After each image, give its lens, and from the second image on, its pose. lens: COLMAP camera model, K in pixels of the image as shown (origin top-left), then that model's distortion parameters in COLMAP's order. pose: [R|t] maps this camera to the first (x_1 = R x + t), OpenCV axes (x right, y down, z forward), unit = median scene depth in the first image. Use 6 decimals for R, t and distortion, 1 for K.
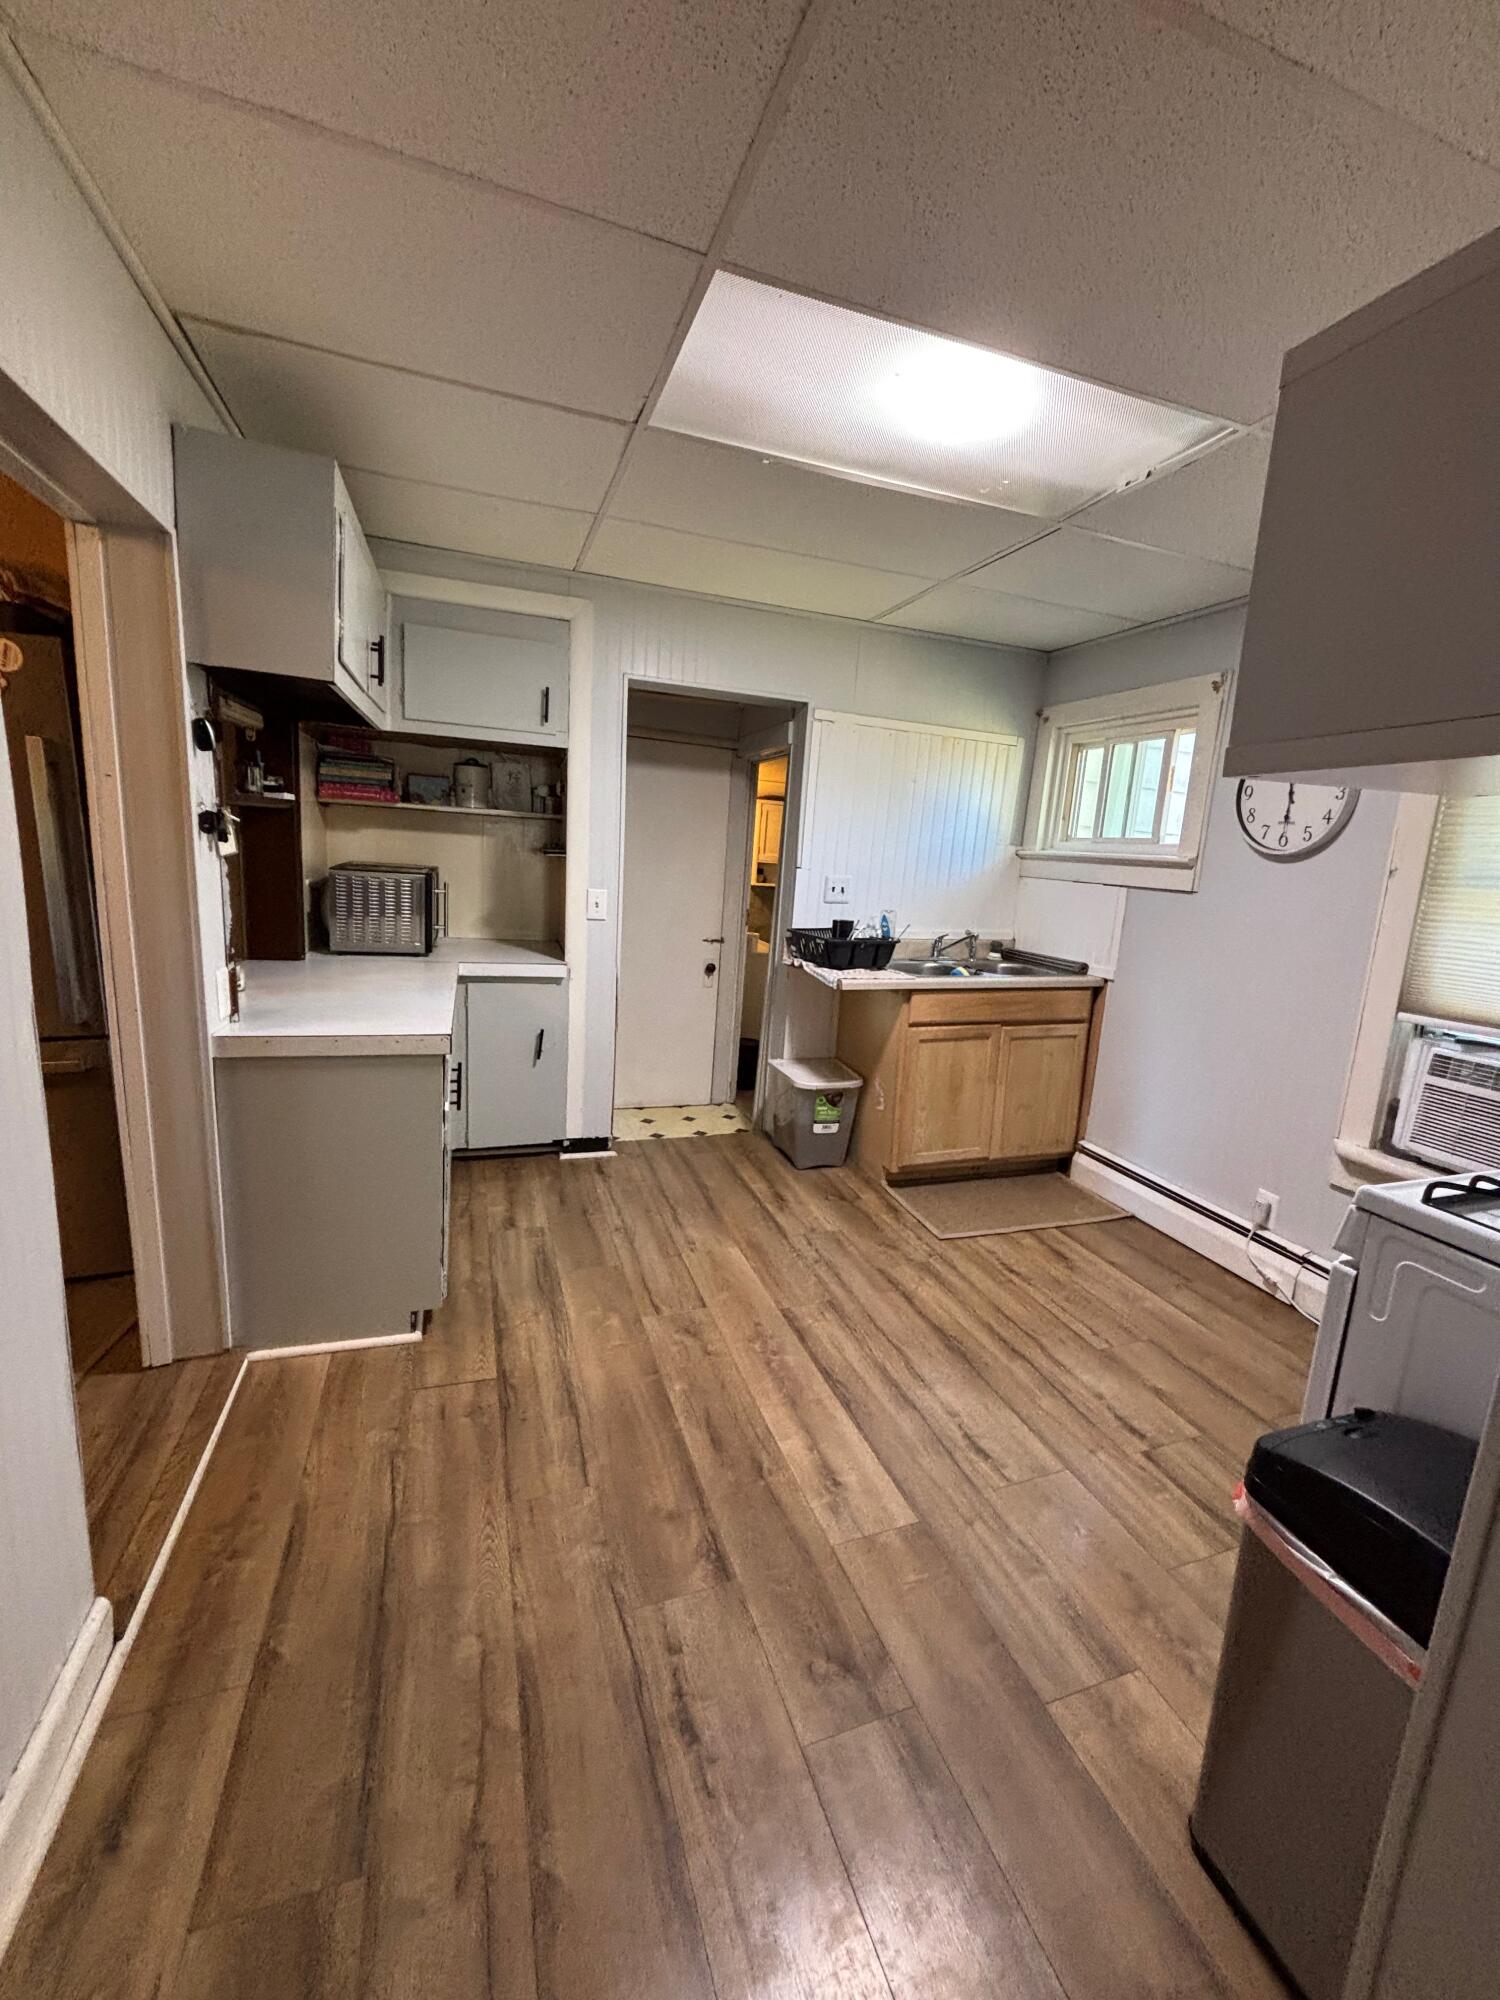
lens RADIAL K [[806.8, 0, 754.4], [0, 806.8, 998.6], [0, 0, 1]] dist [-0.001731, 0.001335]
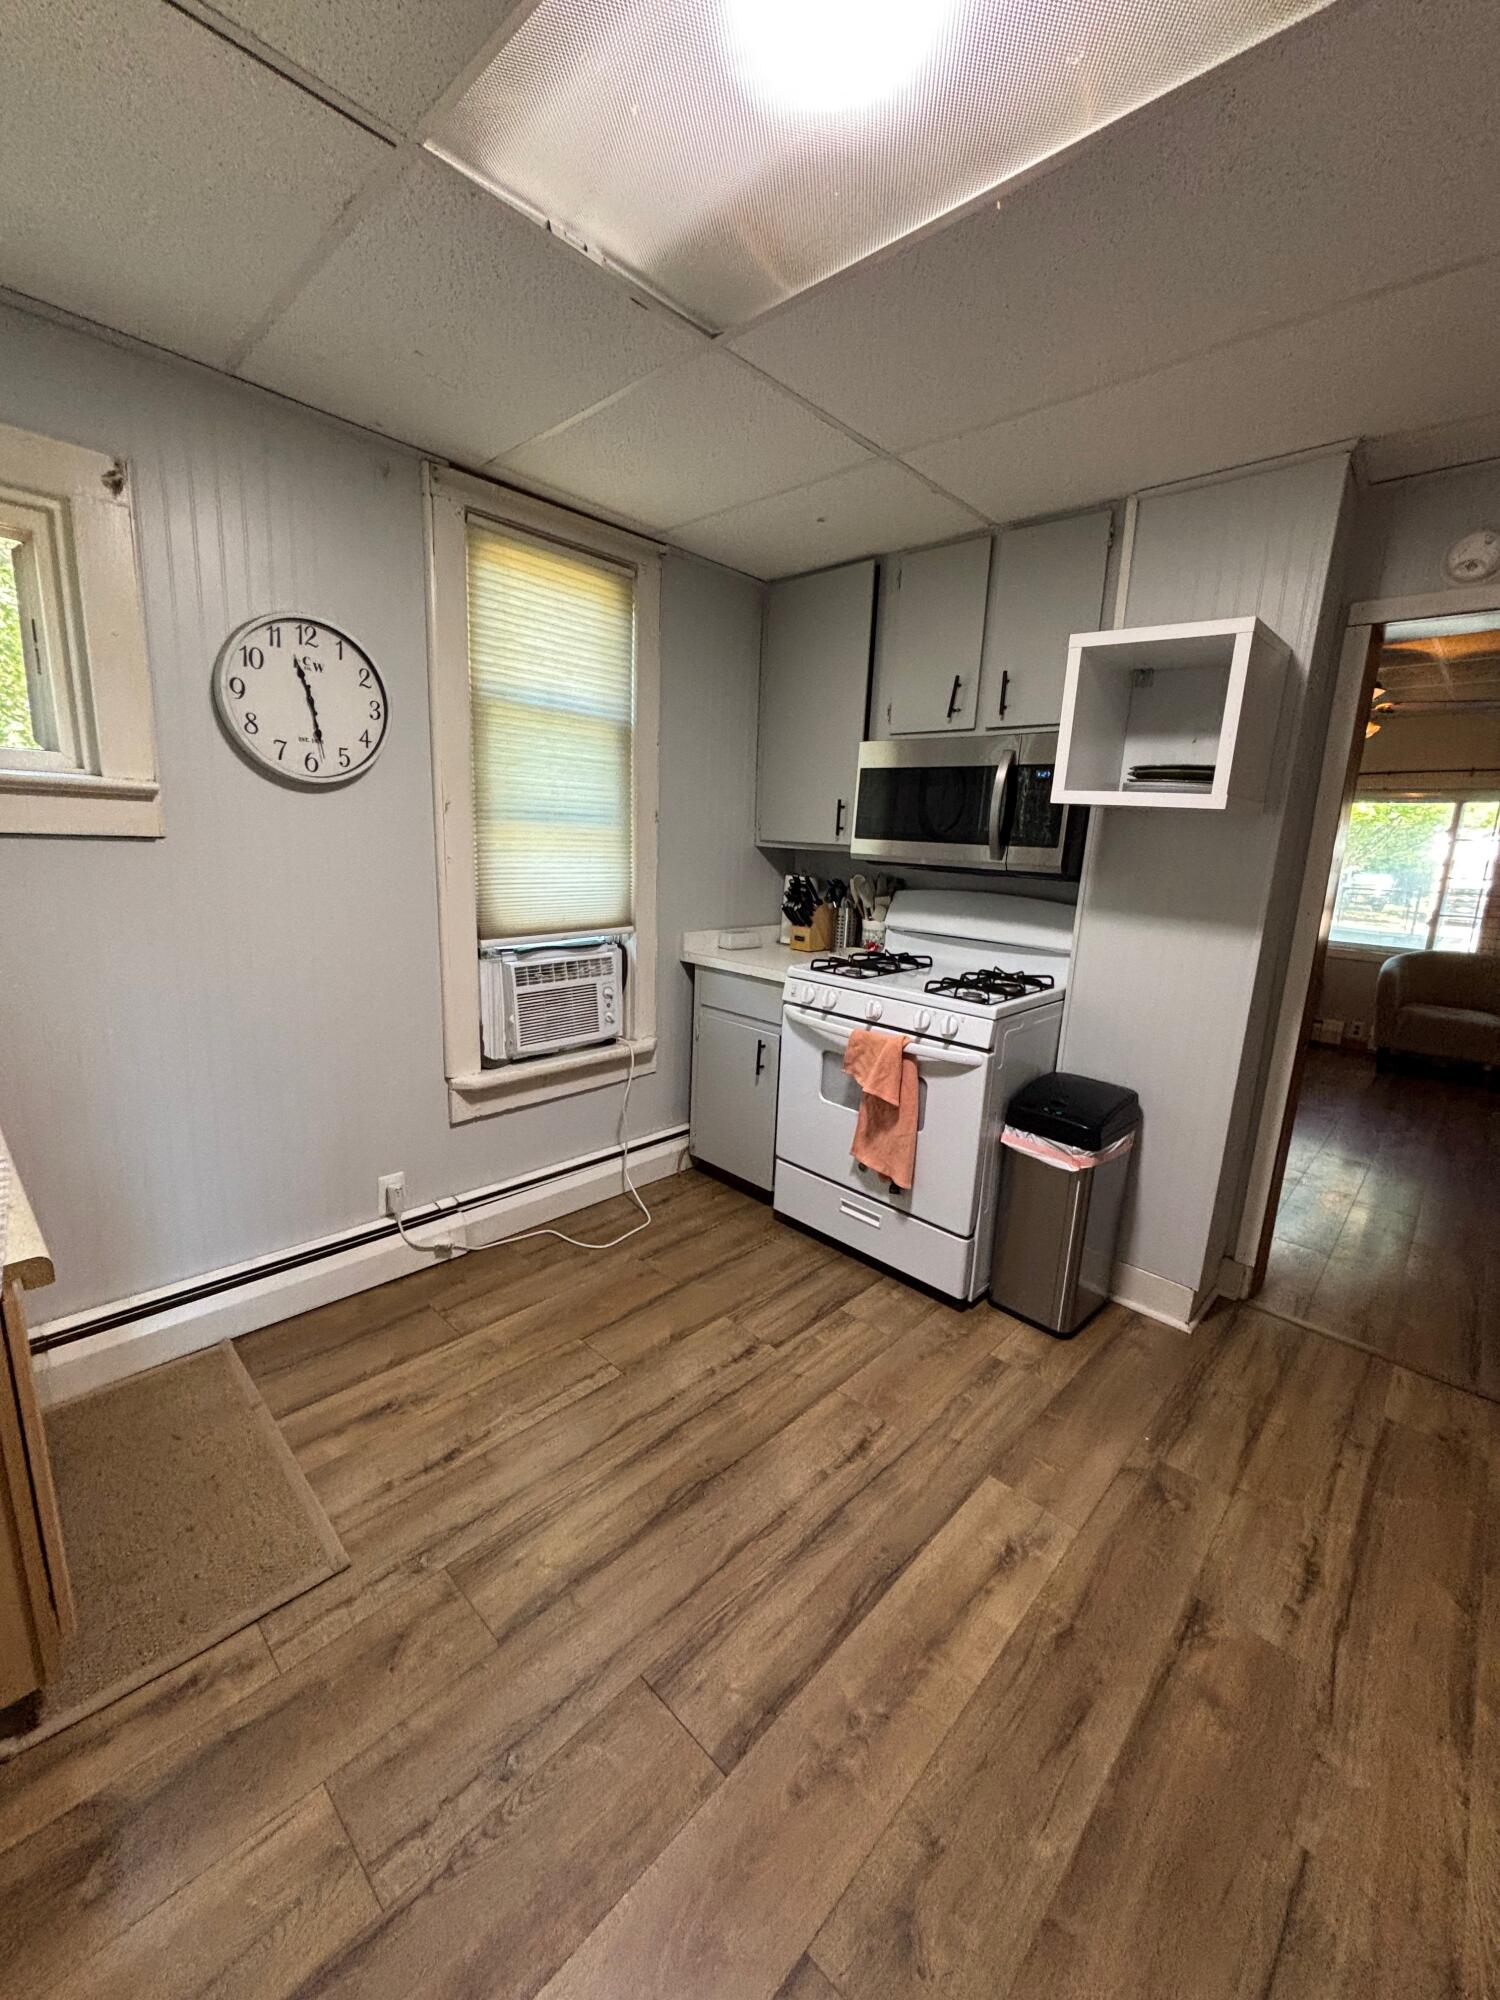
lens RADIAL K [[806.8, 0, 758.1], [0, 806.8, 997.2], [0, 0, 1]] dist [-0.001731, 0.001335]
pose [[-0.454191, -0.256322, 0.853234, -0.320463], [0.094189, 0.938535, 0.332086, -0.255789], [-0.885911, 0.231196, -0.402132, 1.239663]]
